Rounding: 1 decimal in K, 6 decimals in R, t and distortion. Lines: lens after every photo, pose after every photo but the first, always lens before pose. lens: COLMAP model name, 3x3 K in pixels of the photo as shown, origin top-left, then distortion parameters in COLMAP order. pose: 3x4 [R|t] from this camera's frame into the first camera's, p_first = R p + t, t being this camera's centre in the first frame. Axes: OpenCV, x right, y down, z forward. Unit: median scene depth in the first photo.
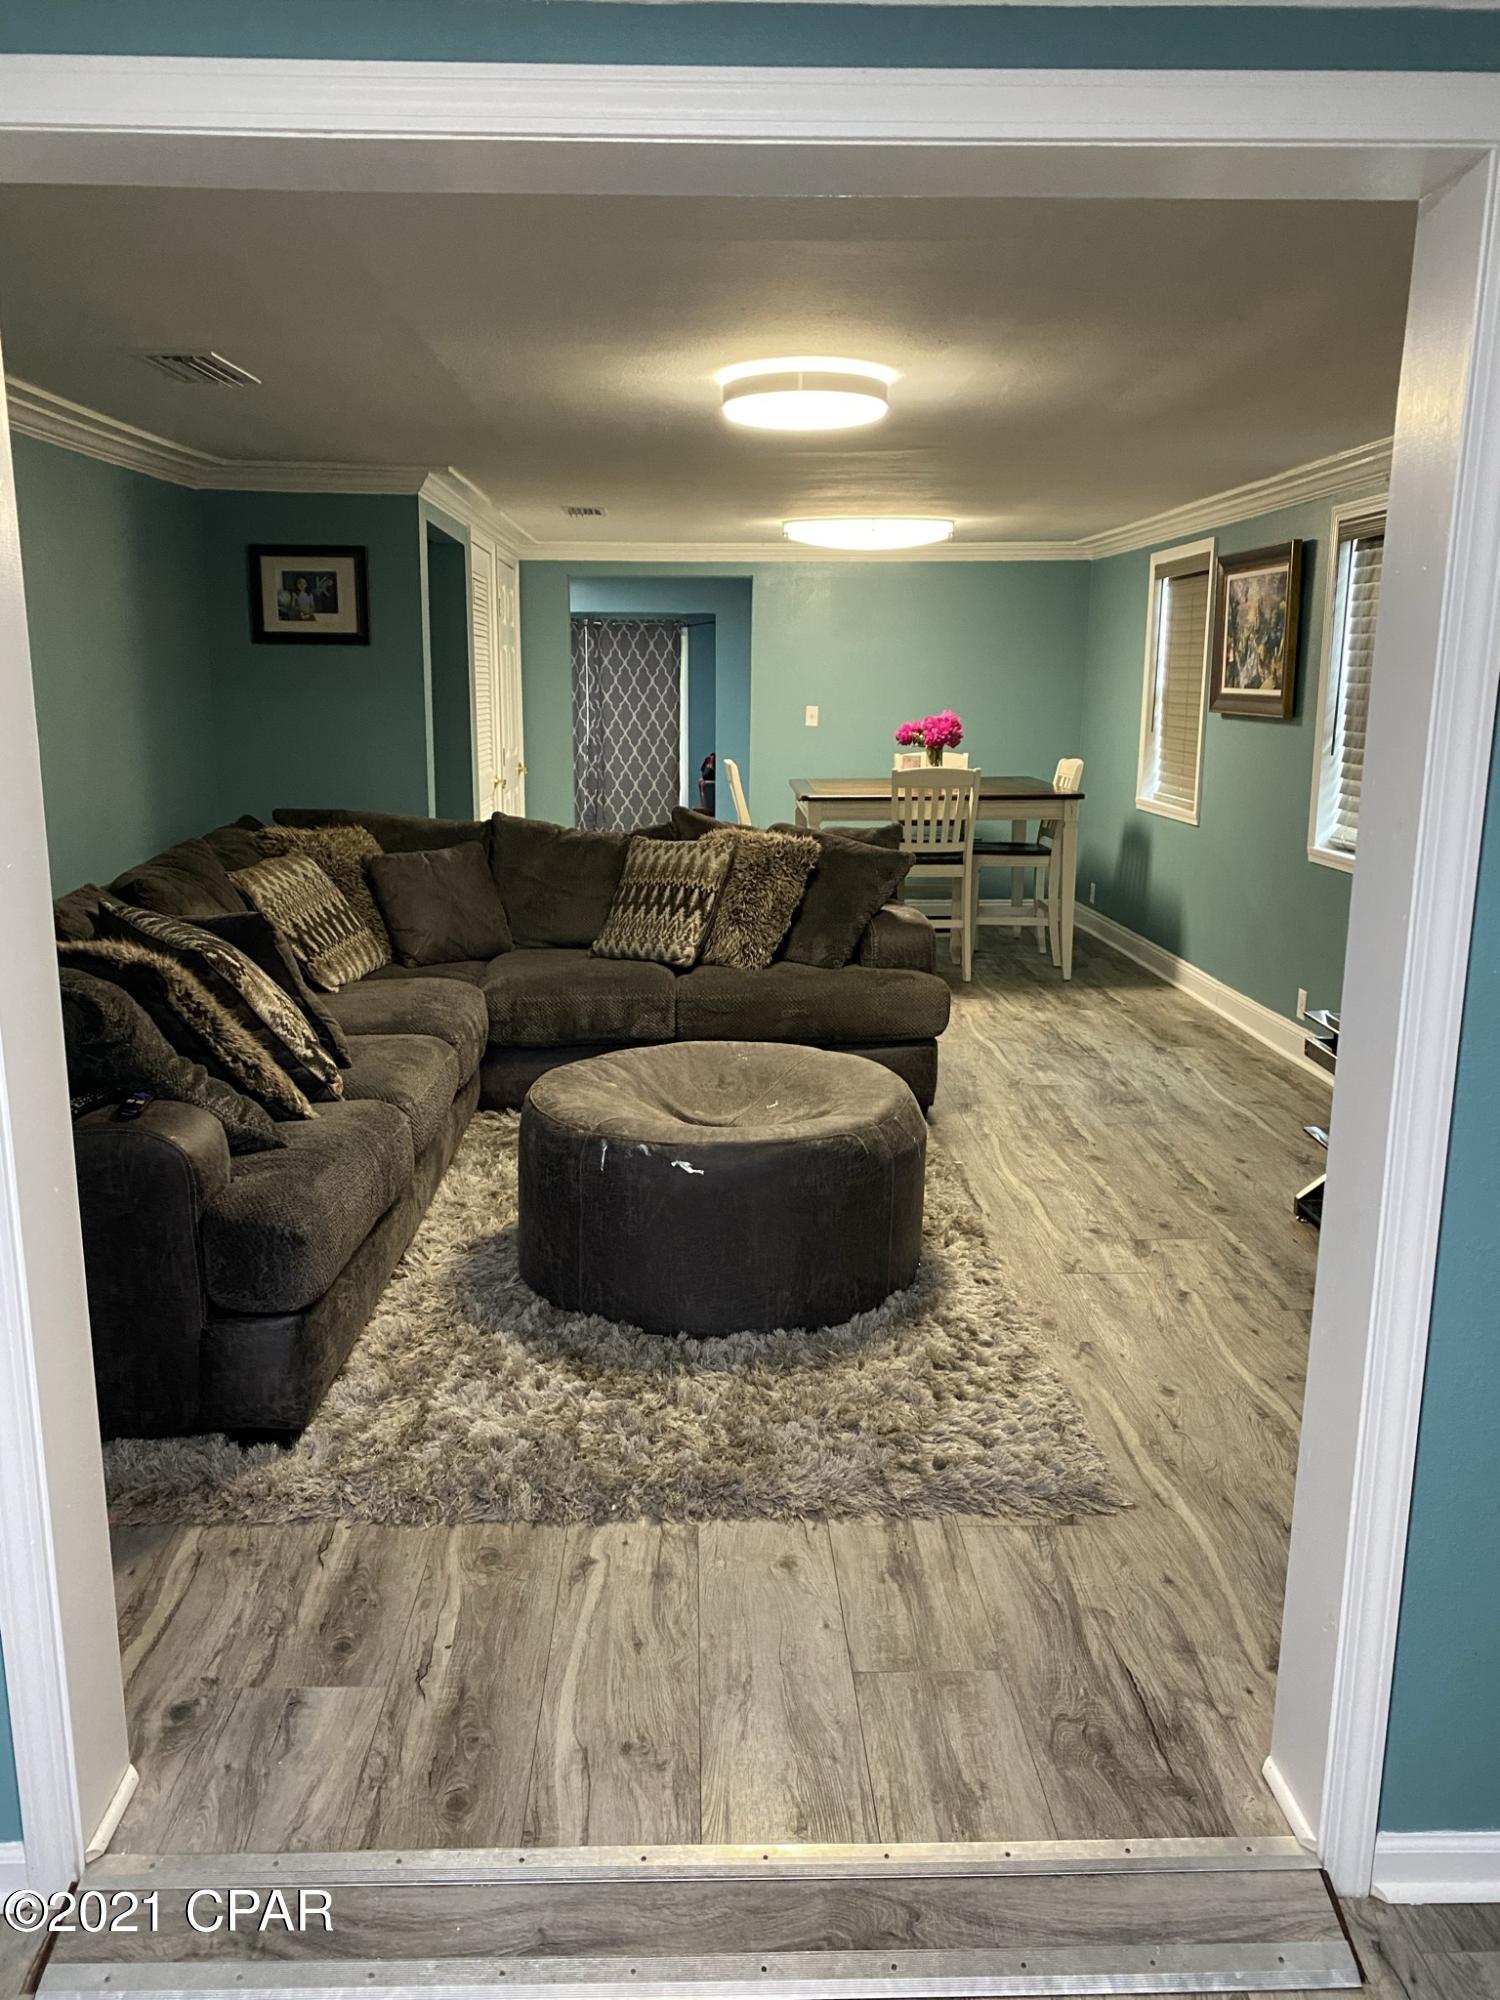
lens RADIAL K [[1531.0, 0, 693.4], [0, 1531.0, 1008.2], [0, 0, 1]] dist [0.030315, -0.040969]
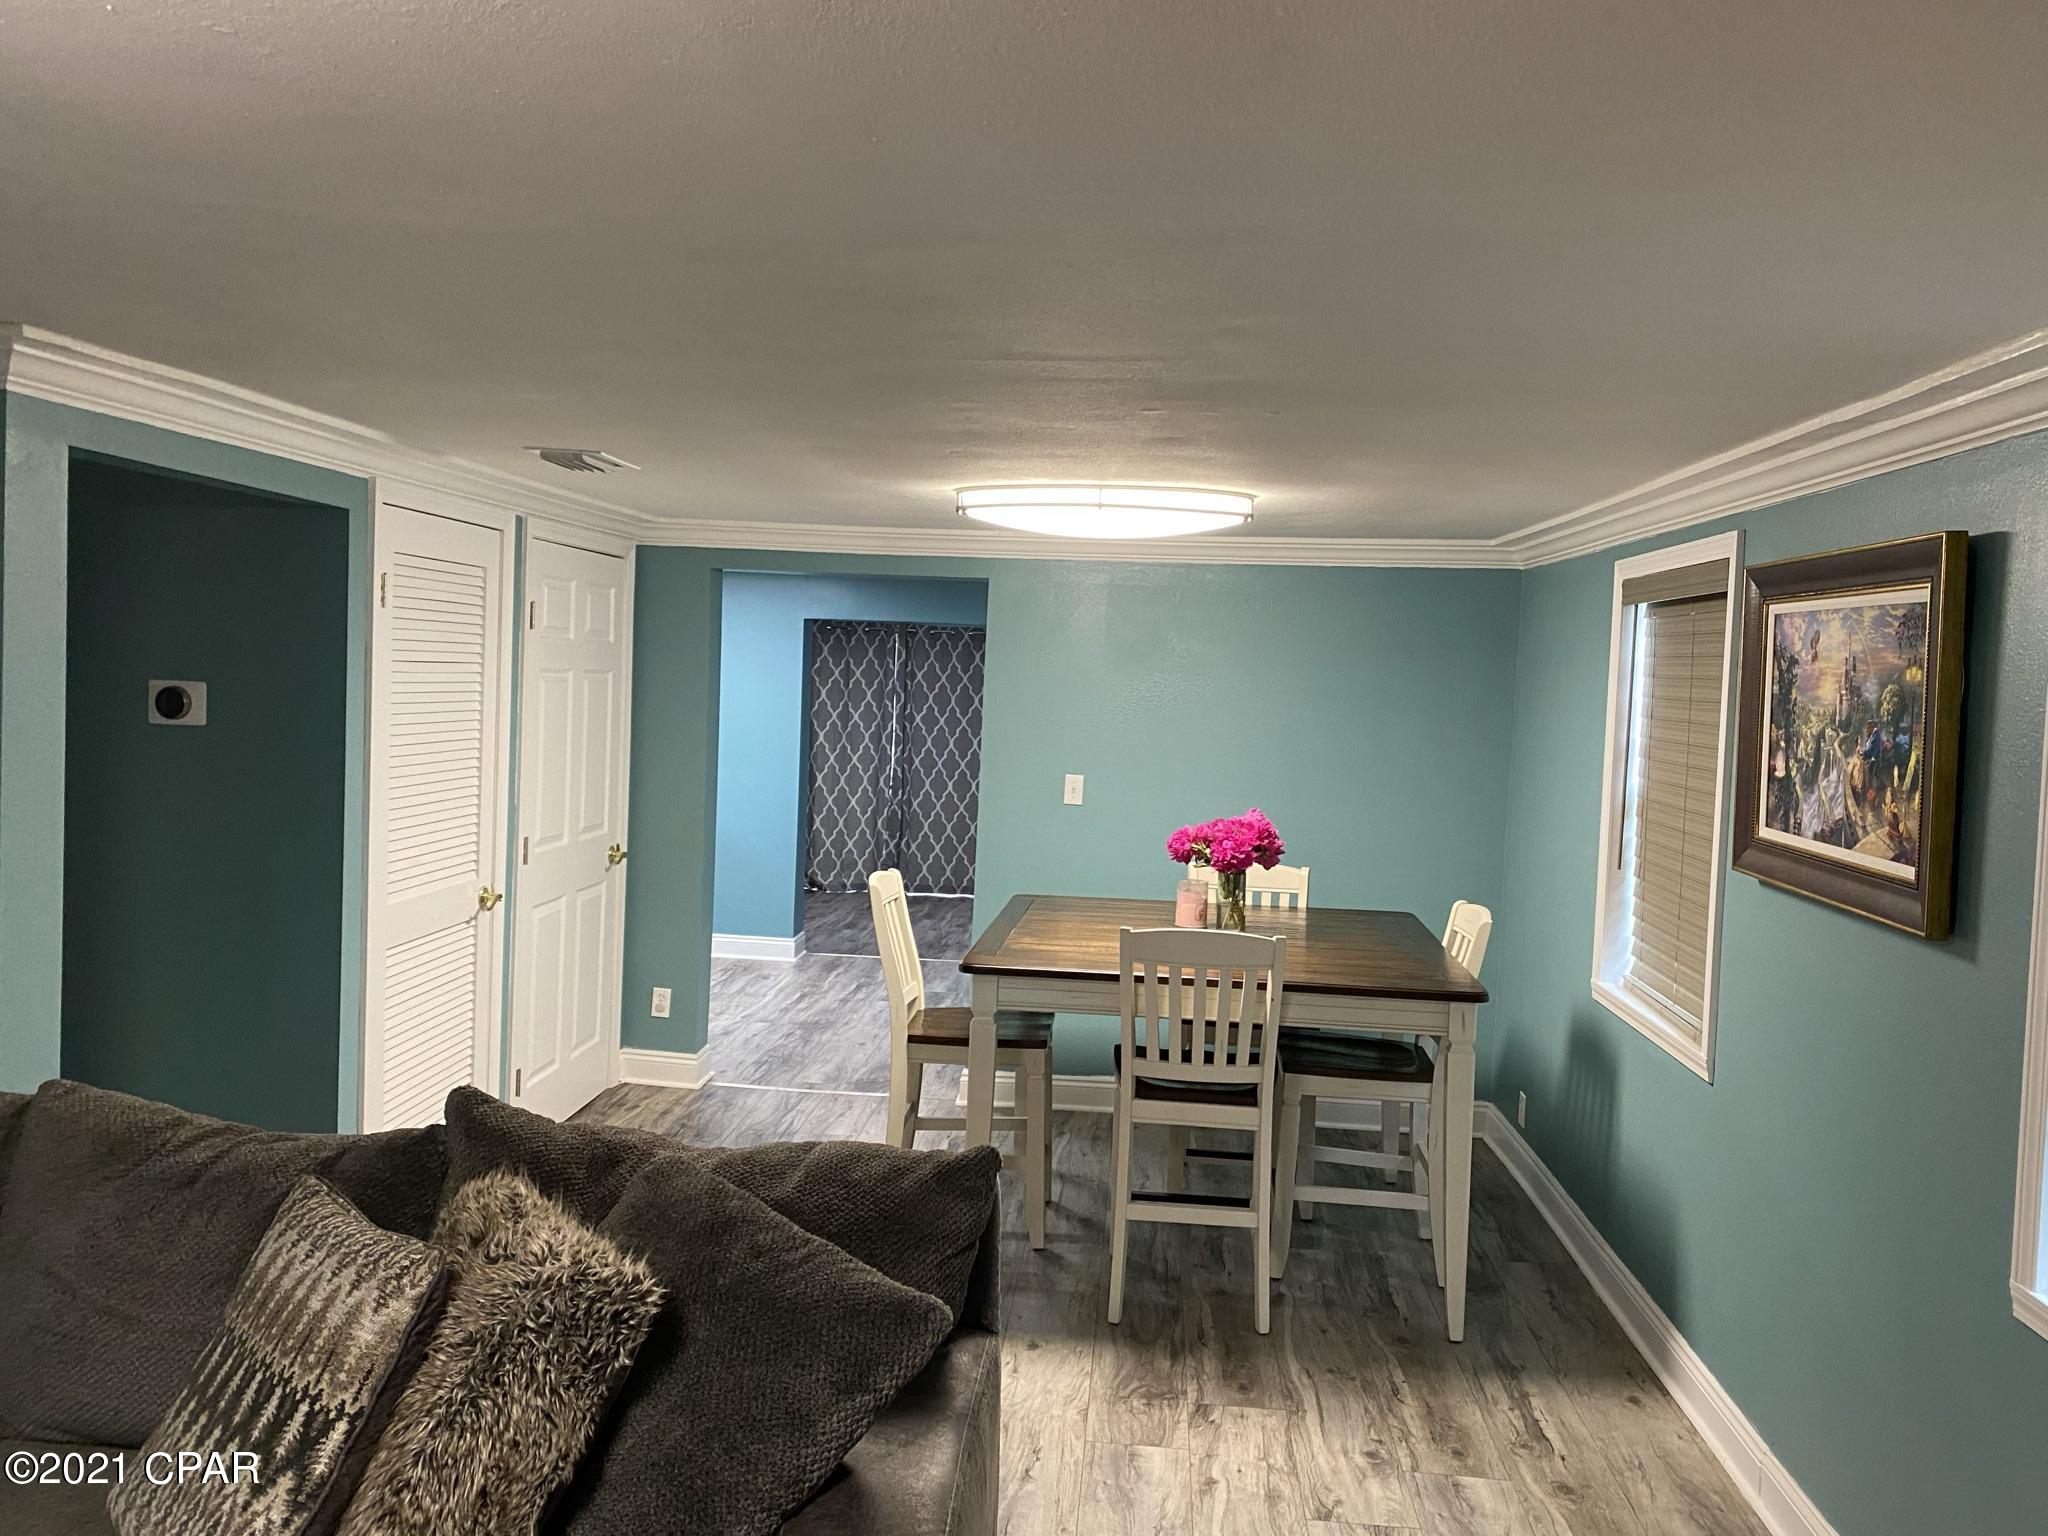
lens RADIAL K [[1567.7, 0, 977.2], [0, 1567.7, 754.9], [0, 0, 1]] dist [0.030315, -0.040969]
pose [[0.993080, 0.040783, -0.110131, 0.153606], [-0.057722, 0.986180, -0.155300, -0.141611], [0.102276, 0.160582, 0.981709, 0.488457]]
